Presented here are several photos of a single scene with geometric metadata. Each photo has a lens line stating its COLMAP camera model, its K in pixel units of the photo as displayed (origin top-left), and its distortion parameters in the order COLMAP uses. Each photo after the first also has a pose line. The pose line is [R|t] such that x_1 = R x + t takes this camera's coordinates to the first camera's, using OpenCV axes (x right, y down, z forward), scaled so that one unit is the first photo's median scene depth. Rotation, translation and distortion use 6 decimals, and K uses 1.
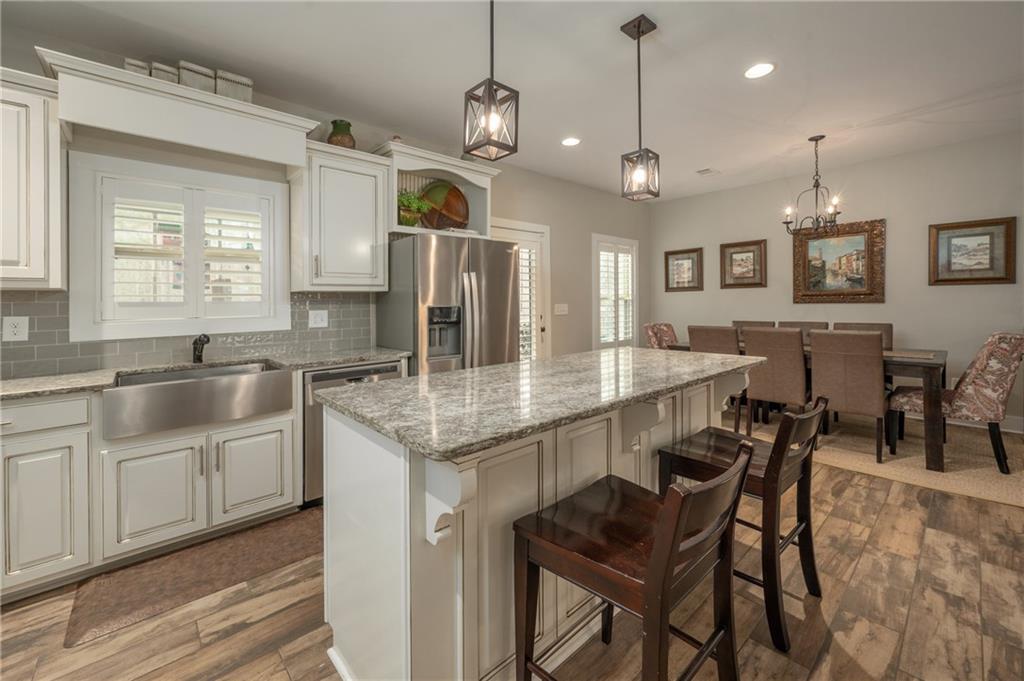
lens RADIAL K [[406.5, 0, 558.2], [0, 406.5, 305.6], [0, 0, 1]] dist [-0.001735, -0.000153]
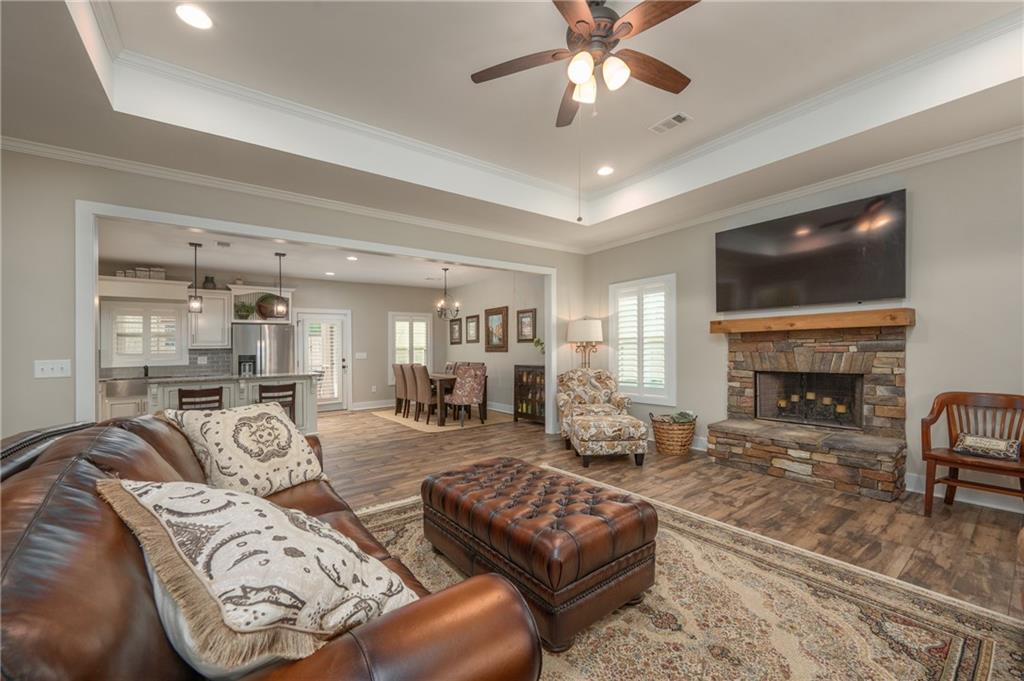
lens RADIAL K [[405.0, 0, 541.1], [0, 405.0, 345.2], [0, 0, 1]] dist [-0.000710, -0.000041]
pose [[0.991767, -0.004047, -0.127990, 1.617207], [0.002108, 0.999881, -0.015277, -0.014210], [0.128037, 0.014881, 0.991658, -1.043836]]
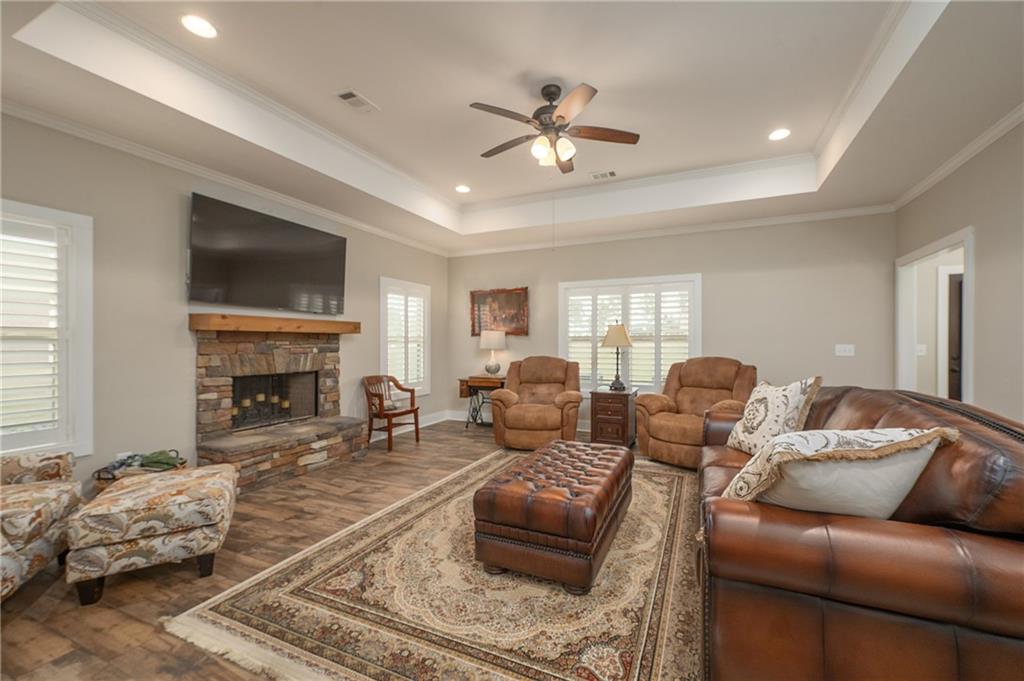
lens RADIAL K [[405.0, 0, 541.1], [0, 405.0, 345.2], [0, 0, 1]] dist [-0.000710, -0.000041]
pose [[-0.361819, 0.013492, 0.932151, 0.806617], [0.015584, 0.999843, -0.008422, -0.013467], [-0.932118, 0.011479, -0.361972, -0.074298]]
